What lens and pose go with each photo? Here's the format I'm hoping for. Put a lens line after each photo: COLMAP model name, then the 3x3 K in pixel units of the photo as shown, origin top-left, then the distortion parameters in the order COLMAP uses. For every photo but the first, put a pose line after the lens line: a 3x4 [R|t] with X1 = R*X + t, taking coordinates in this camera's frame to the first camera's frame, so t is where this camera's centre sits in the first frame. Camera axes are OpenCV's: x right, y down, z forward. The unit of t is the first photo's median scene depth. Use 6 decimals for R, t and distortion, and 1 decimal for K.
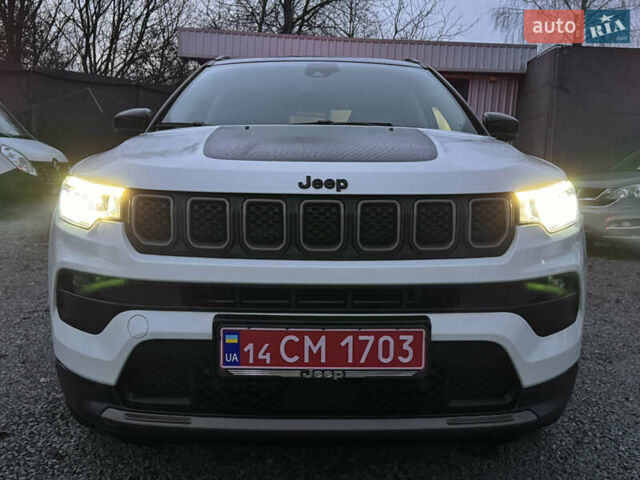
lens RADIAL K [[634.8, 0, 318.7], [0, 634.8, 238.6], [0, 0, 1]] dist [0.164312, -0.327354]
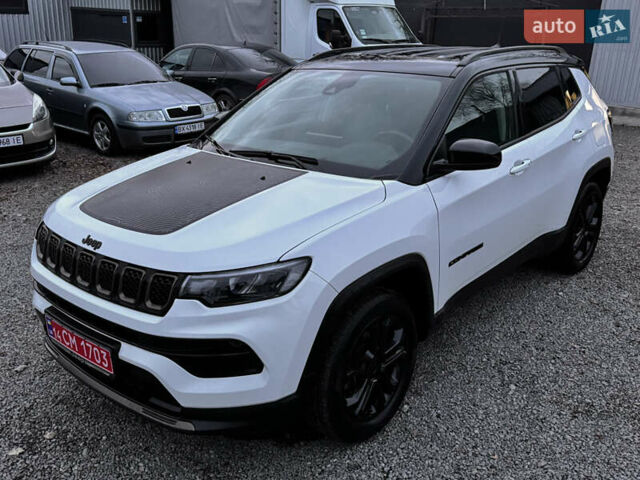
lens RADIAL K [[634.8, 0, 318.7], [0, 634.8, 238.6], [0, 0, 1]] dist [0.164312, -0.327354]
pose [[0.744392, 0.199496, -0.637246, 1.416088], [-0.061134, 0.970681, 0.232468, -0.493614], [0.664939, -0.134090, 0.734763, 0.212163]]
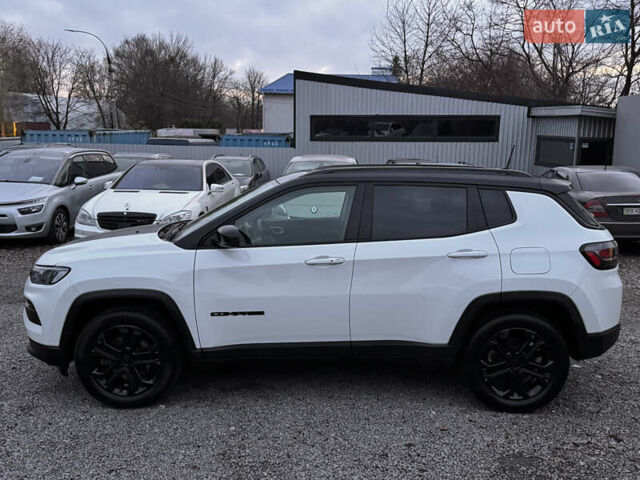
lens RADIAL K [[626.9, 0, 319.1], [0, 626.9, 243.2], [0, 0, 1]] dist [0.174494, -0.341123]
pose [[-0.056494, 0.135531, -0.989161, 2.931867], [-0.115055, 0.983259, 0.141293, -0.685109], [0.991751, 0.121790, -0.039955, 2.333728]]
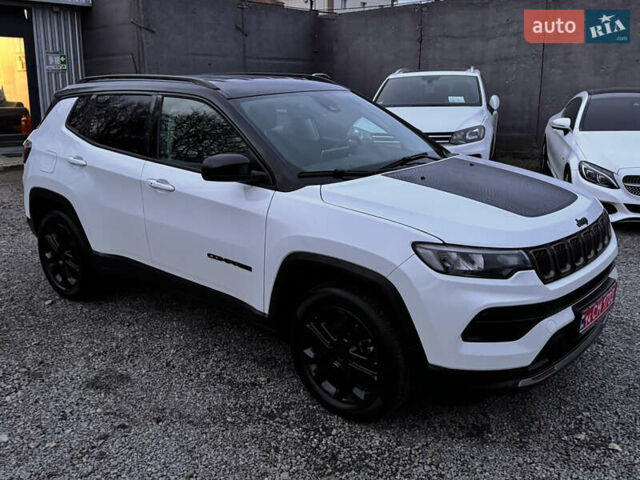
lens RADIAL K [[634.8, 0, 318.7], [0, 634.8, 238.6], [0, 0, 1]] dist [0.164312, -0.327354]
pose [[0.651491, -0.218599, 0.726481, -1.844100], [0.102293, 0.974155, 0.201391, -0.489994], [-0.751729, -0.056890, 0.657014, 0.343226]]
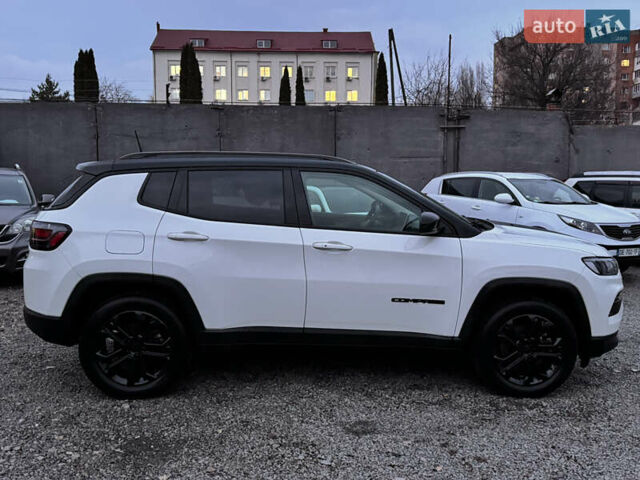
lens RADIAL K [[634.8, 0, 318.7], [0, 634.8, 238.6], [0, 0, 1]] dist [0.164312, -0.327354]
pose [[-0.069616, -0.117227, 0.990662, -2.981233], [0.093191, 0.987965, 0.123456, -0.619205], [-0.993212, 0.100915, -0.057854, 2.435343]]
